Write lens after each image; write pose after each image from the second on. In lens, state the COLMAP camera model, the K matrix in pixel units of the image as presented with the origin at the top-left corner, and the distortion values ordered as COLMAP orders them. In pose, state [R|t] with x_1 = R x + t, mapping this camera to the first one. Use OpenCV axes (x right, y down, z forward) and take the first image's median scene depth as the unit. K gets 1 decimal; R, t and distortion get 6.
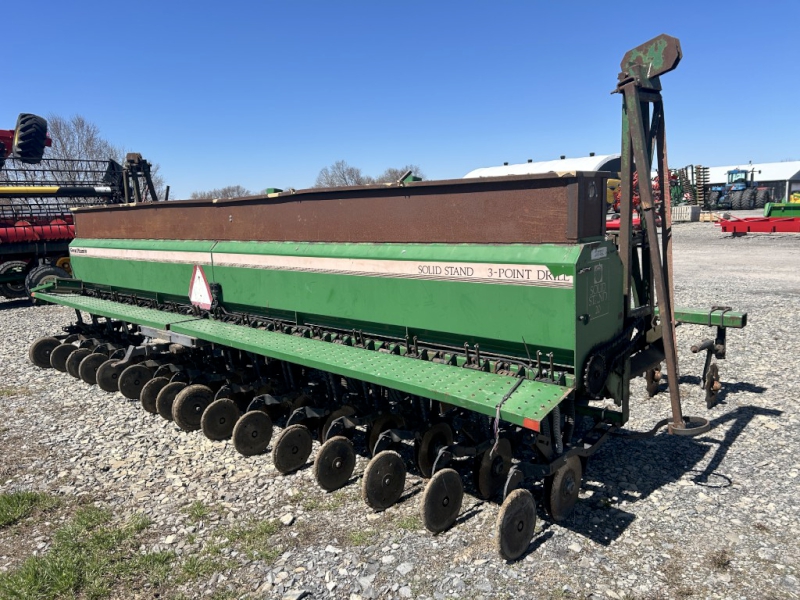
lens RADIAL K [[607.1, 0, 400.0], [0, 607.1, 300.0], [0, 0, 1]] dist [0.003721, -0.001550]
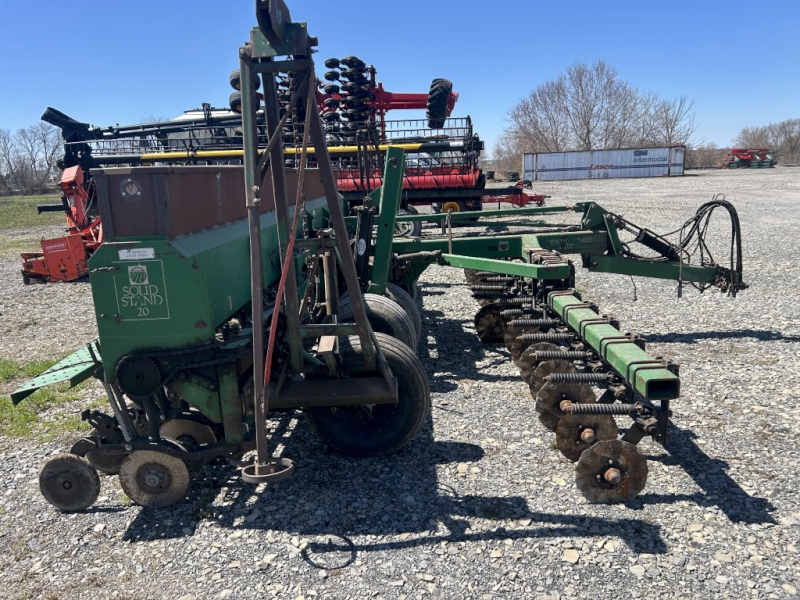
lens RADIAL K [[607.8, 0, 400.0], [0, 607.8, 300.0], [0, 0, 1]] dist [0.027286, 0.000962]
pose [[0.670174, 0.164421, -0.723762, 0.959623], [-0.095304, 0.986144, 0.135781, -0.128276], [0.736059, -0.022019, 0.676559, 0.472381]]
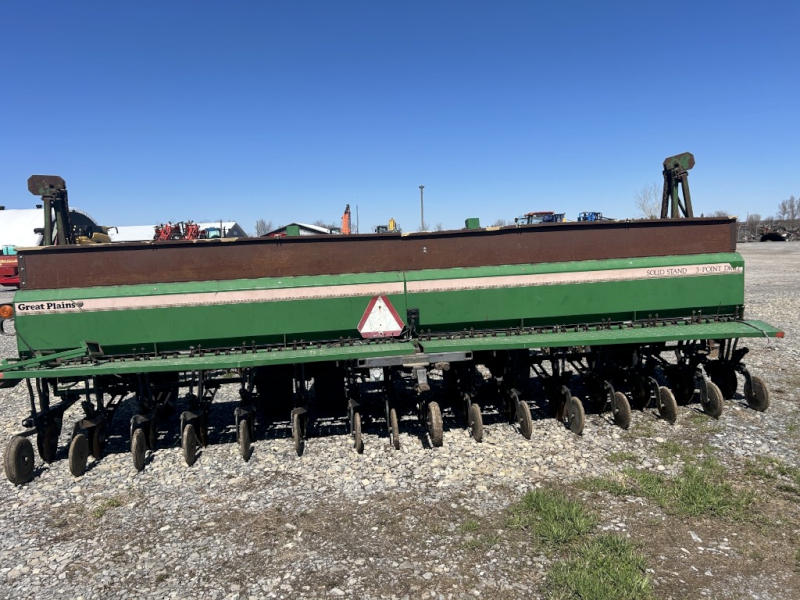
lens RADIAL K [[607.1, 0, 400.0], [0, 607.1, 300.0], [0, 0, 1]] dist [0.003721, -0.001550]
pose [[0.657850, -0.068071, 0.750067, -1.171640], [0.136114, 0.990254, -0.029511, -0.015692], [-0.740747, 0.121509, 0.660704, 0.308929]]
